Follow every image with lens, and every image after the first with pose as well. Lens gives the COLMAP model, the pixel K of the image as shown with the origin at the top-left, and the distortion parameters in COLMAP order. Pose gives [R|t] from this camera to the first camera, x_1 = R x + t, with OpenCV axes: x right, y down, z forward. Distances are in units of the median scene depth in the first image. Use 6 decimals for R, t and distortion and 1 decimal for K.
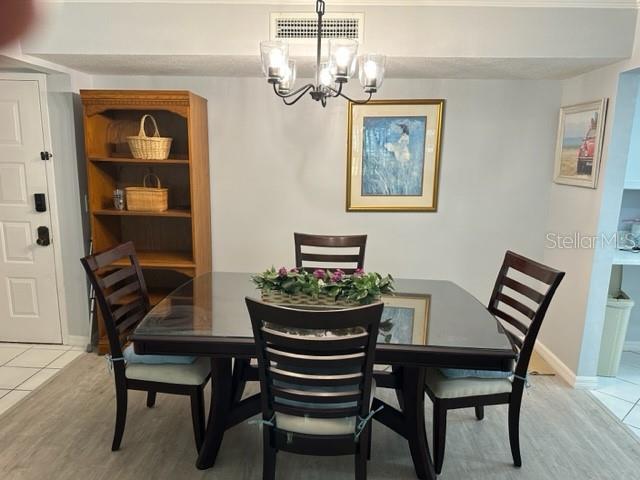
lens RADIAL K [[451.9, 0, 322.2], [0, 451.9, 237.4], [0, 0, 1]] dist [0.009580, -0.006540]
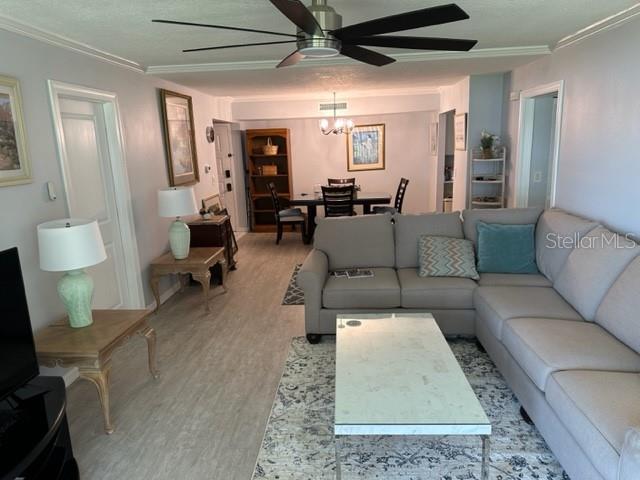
lens RADIAL K [[451.9, 0, 317.4], [0, 451.9, 245.6], [0, 0, 1]] dist [0.009580, -0.006540]
pose [[0.997822, -0.048733, -0.044449, -0.021953], [0.050610, 0.997830, 0.042127, 0.250084], [0.042300, -0.044285, 0.998123, -1.578580]]
